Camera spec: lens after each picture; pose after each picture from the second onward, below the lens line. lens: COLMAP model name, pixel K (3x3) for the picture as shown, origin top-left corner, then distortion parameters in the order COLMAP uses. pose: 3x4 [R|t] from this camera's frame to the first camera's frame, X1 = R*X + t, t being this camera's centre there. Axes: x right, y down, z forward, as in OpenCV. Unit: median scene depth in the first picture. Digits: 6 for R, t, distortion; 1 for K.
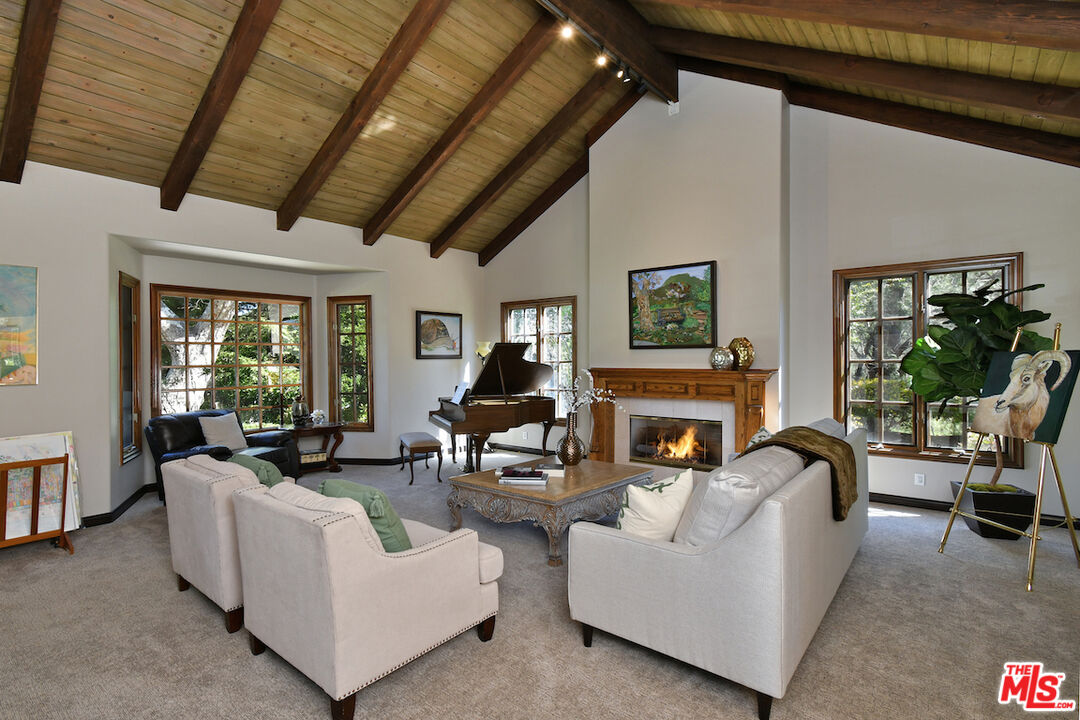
lens RADIAL K [[523.5, 0, 537.8], [0, 523.5, 363.2], [0, 0, 1]] dist [0.004181, 0.000200]
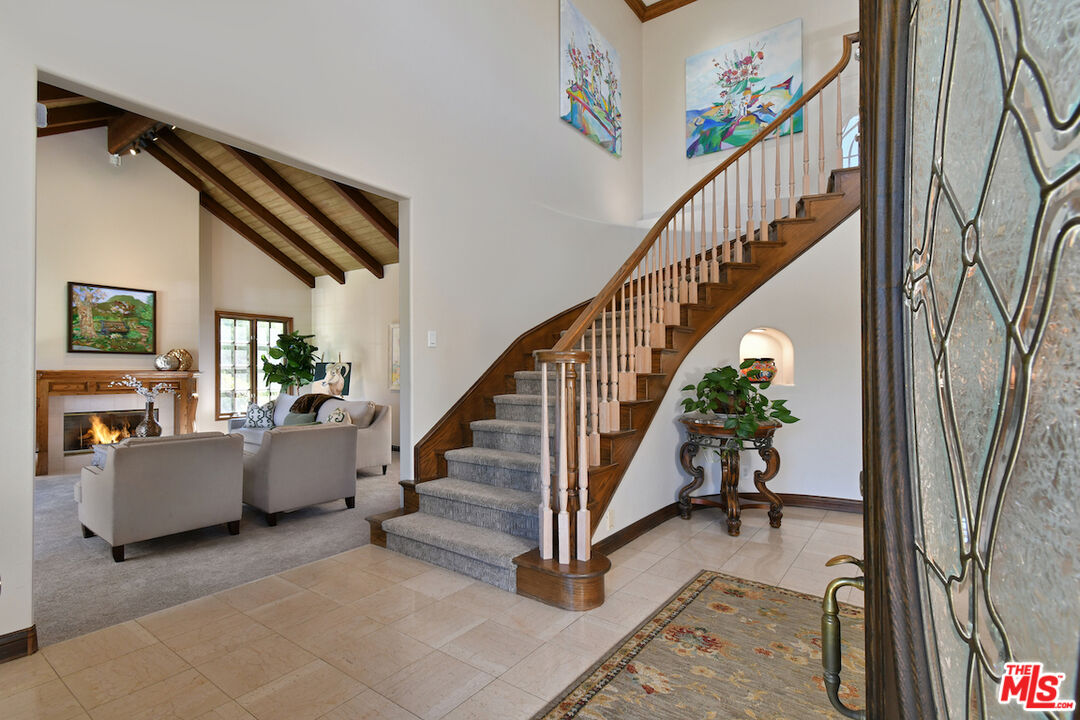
lens RADIAL K [[523.5, 0, 538.9], [0, 523.5, 364.2], [0, 0, 1]] dist [0.004181, 0.000200]
pose [[-0.057697, 0.019573, 0.998142, -1.011117], [0.008568, 0.999781, -0.019110, 0.027077], [-0.998297, 0.007449, -0.057852, 0.084421]]
